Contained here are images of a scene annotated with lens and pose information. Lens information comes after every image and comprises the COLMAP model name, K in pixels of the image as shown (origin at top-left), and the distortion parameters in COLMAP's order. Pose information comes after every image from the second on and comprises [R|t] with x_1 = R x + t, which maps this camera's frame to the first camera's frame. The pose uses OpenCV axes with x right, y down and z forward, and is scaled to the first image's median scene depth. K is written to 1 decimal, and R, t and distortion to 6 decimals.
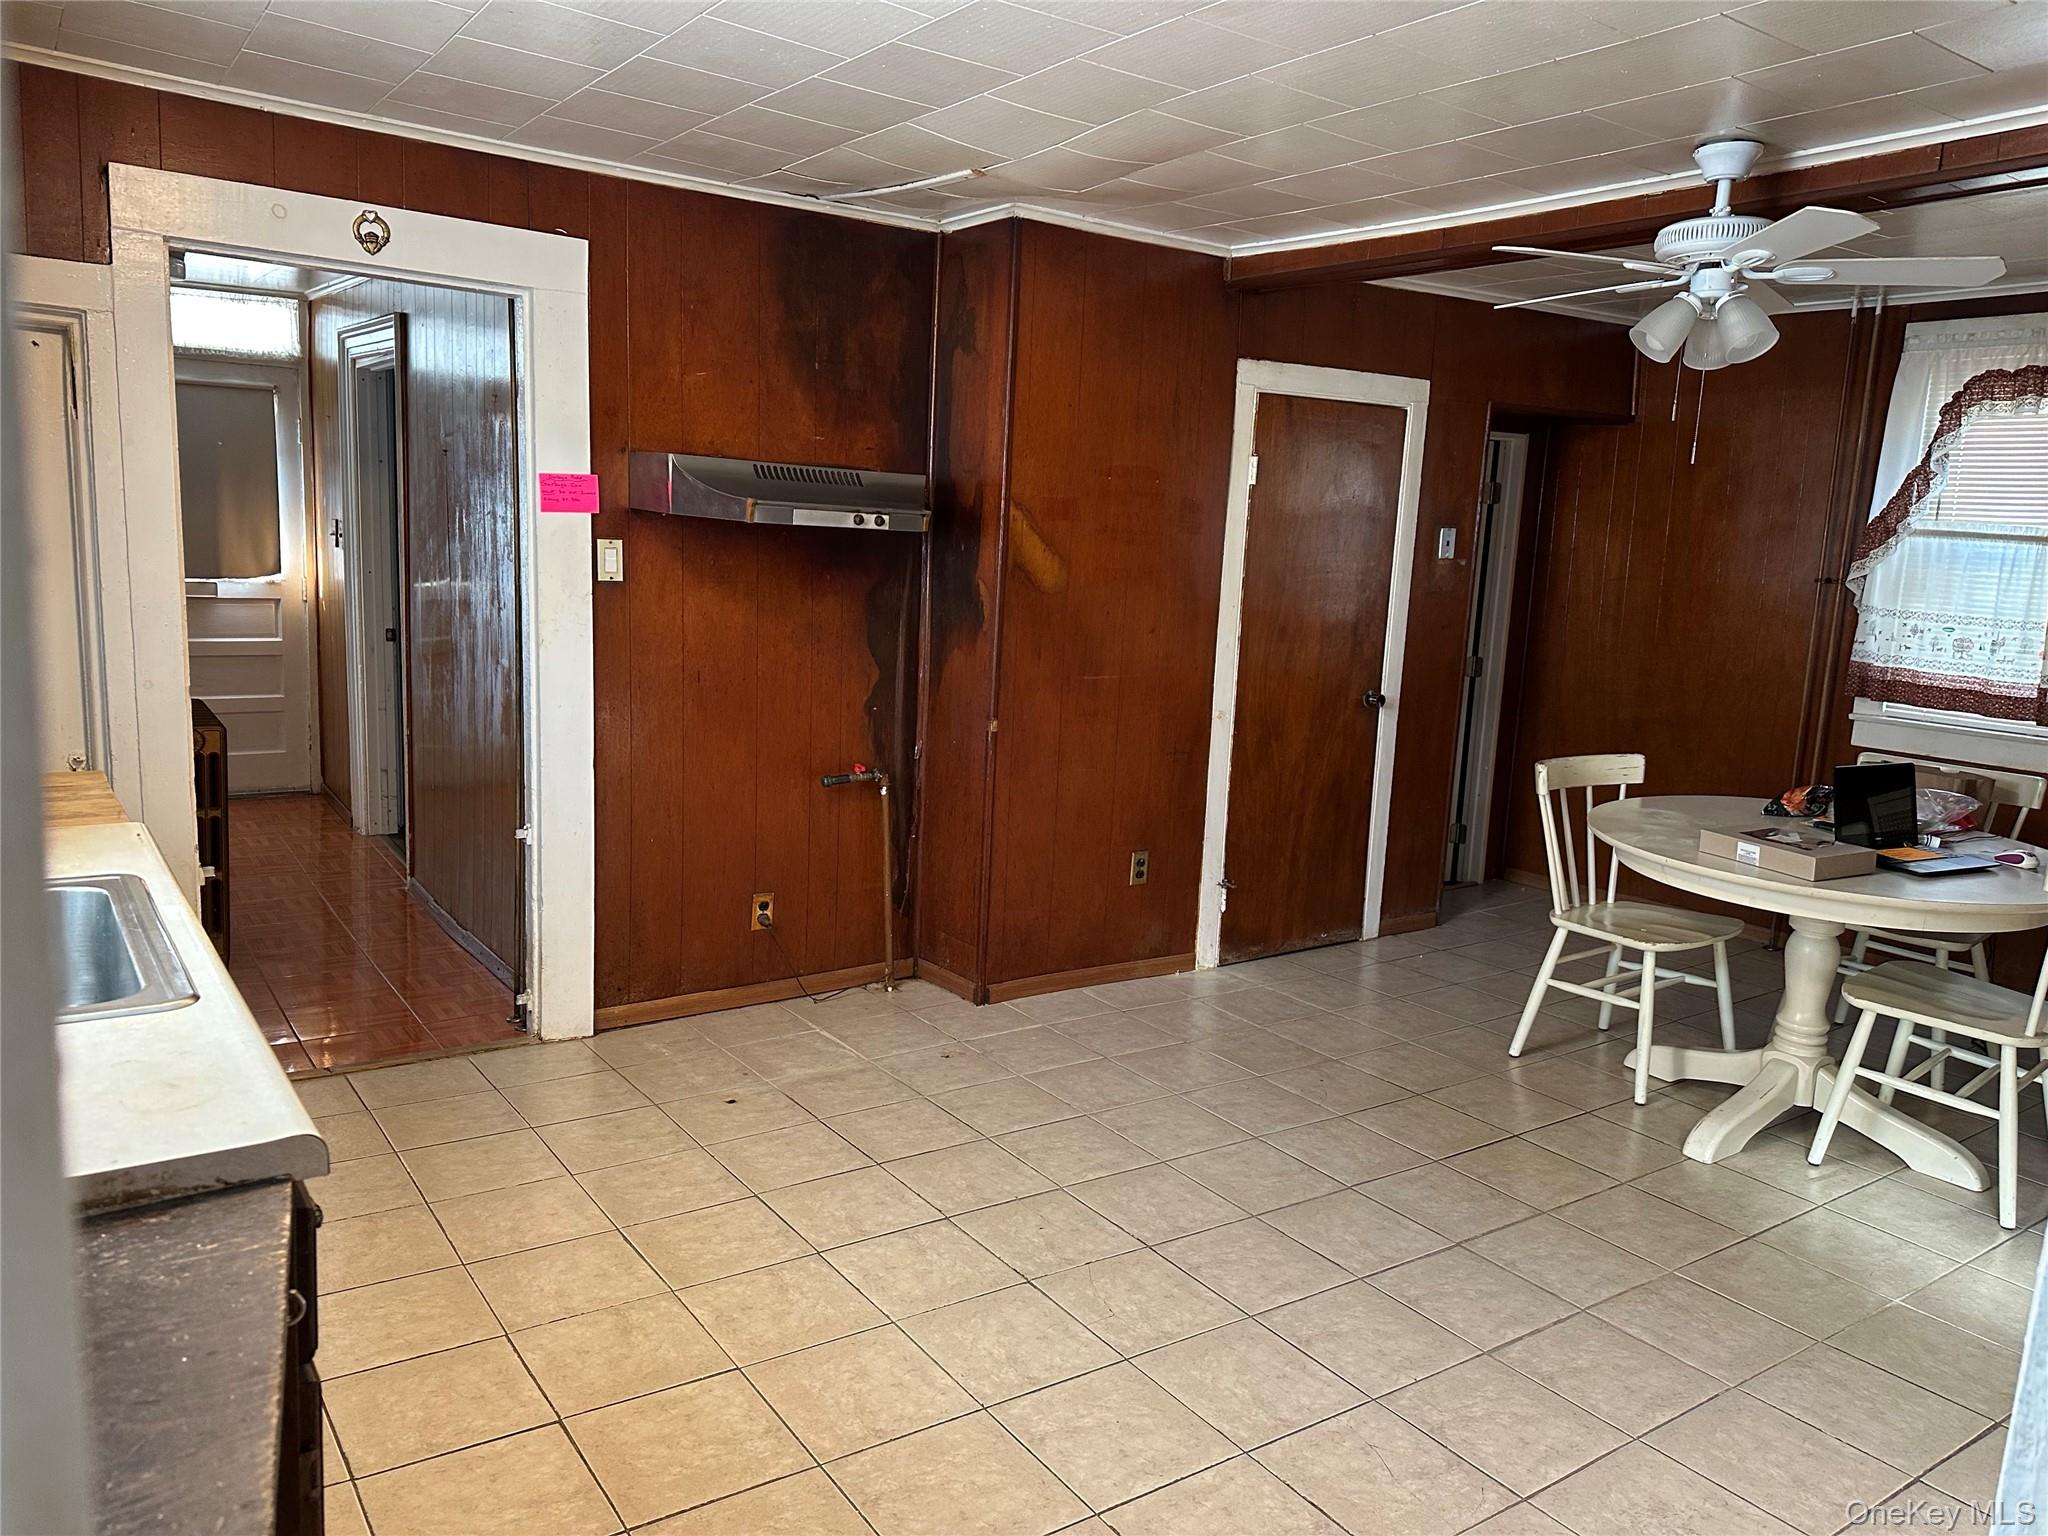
lens RADIAL K [[1447.6, 0, 1030.1], [0, 1447.6, 759.7], [0, 0, 1]] dist [0.032996, -0.009158]
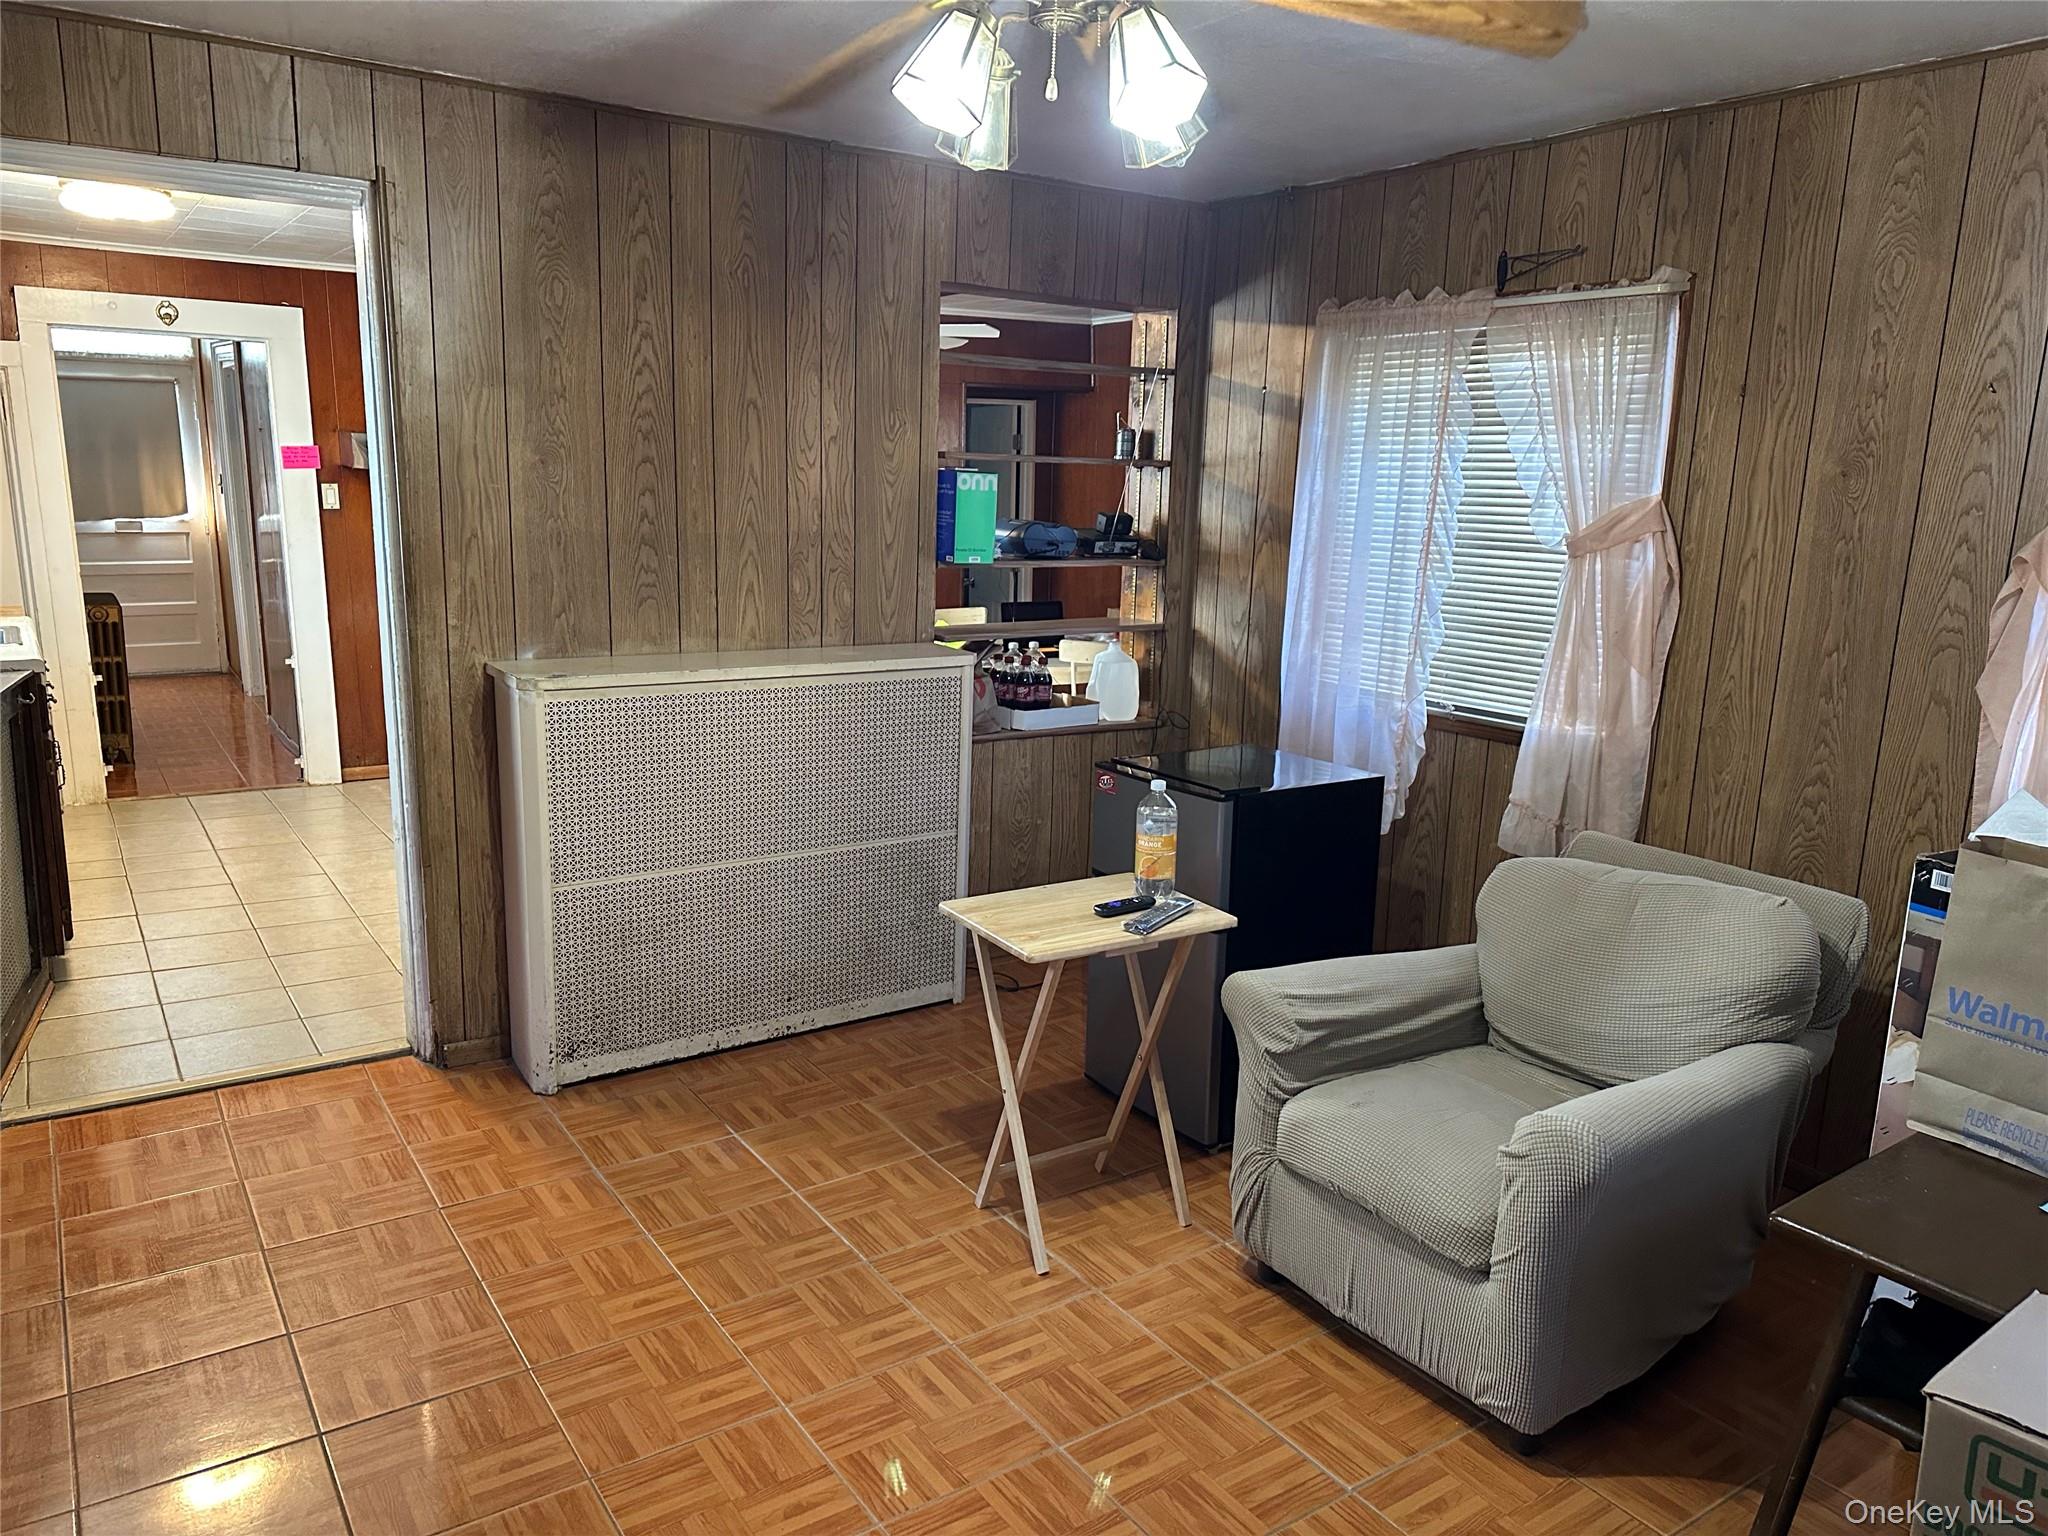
lens RADIAL K [[1447.6, 0, 1009.6], [0, 1447.6, 765.4], [0, 0, 1]] dist [0.032996, -0.009158]
pose [[0.999496, -0.017214, -0.026663, 0.334150], [0.018448, 0.998736, 0.046758, 0.068156], [0.025825, -0.047226, 0.998550, -0.425914]]
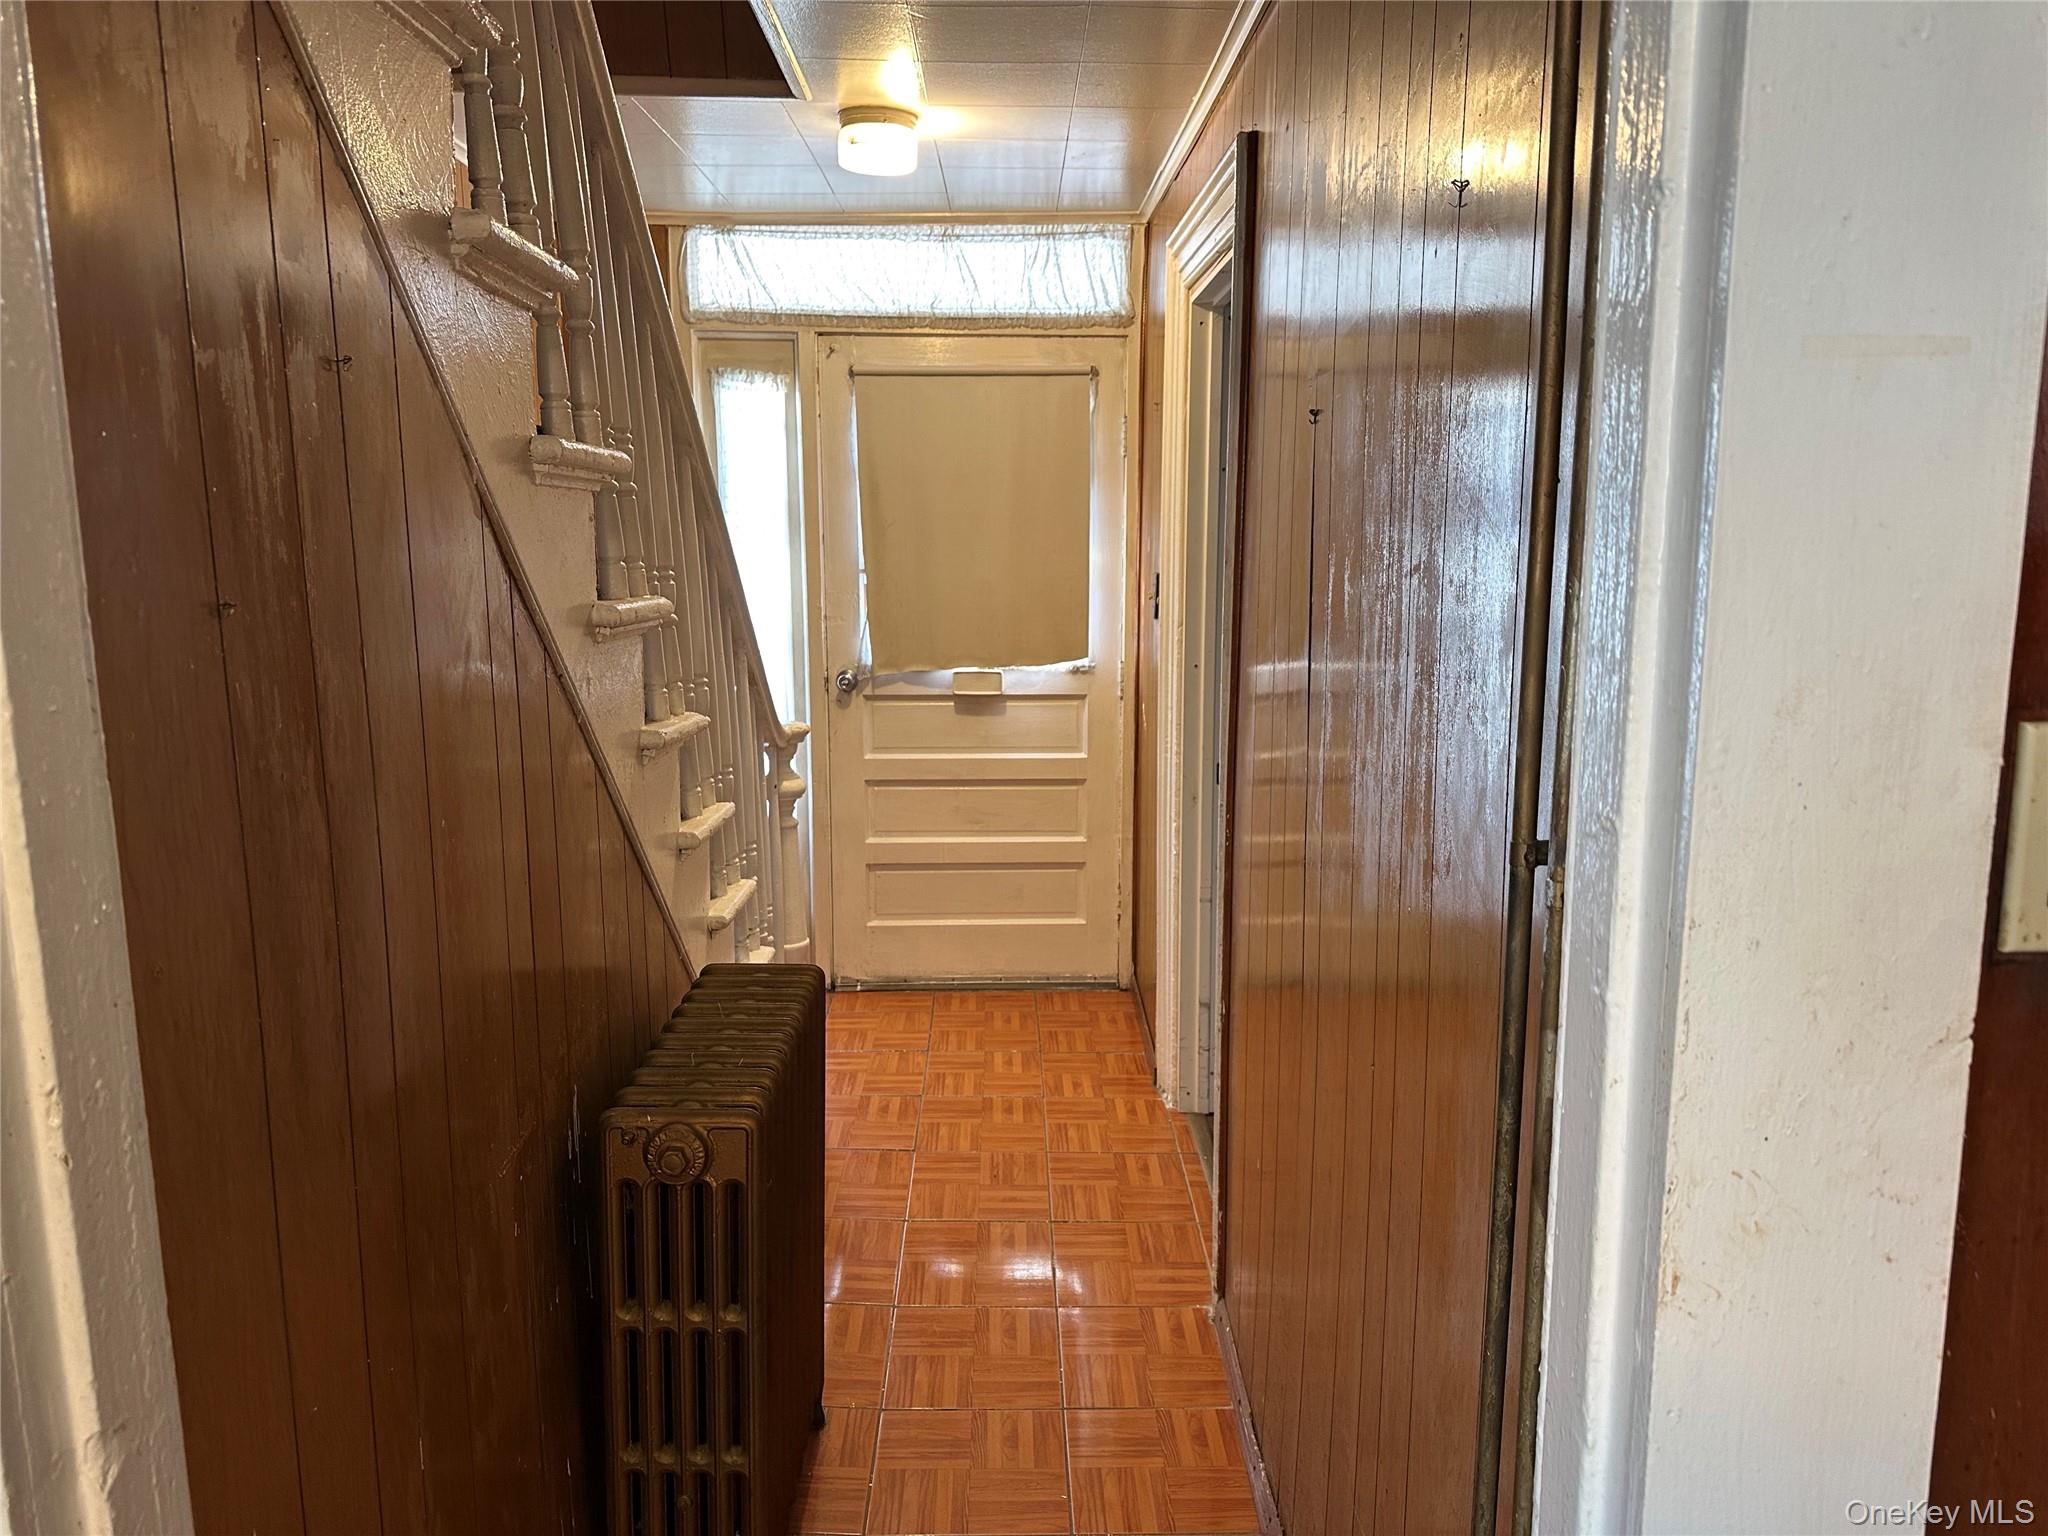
lens RADIAL K [[1447.6, 0, 1020.4], [0, 1447.6, 771.2], [0, 0, 1]] dist [0.032996, -0.009158]
pose [[0.823254, 0.049394, -0.565520, -0.187521], [-0.052329, 0.998569, 0.011041, -0.089548], [0.565256, 0.020504, 0.824660, 0.495348]]
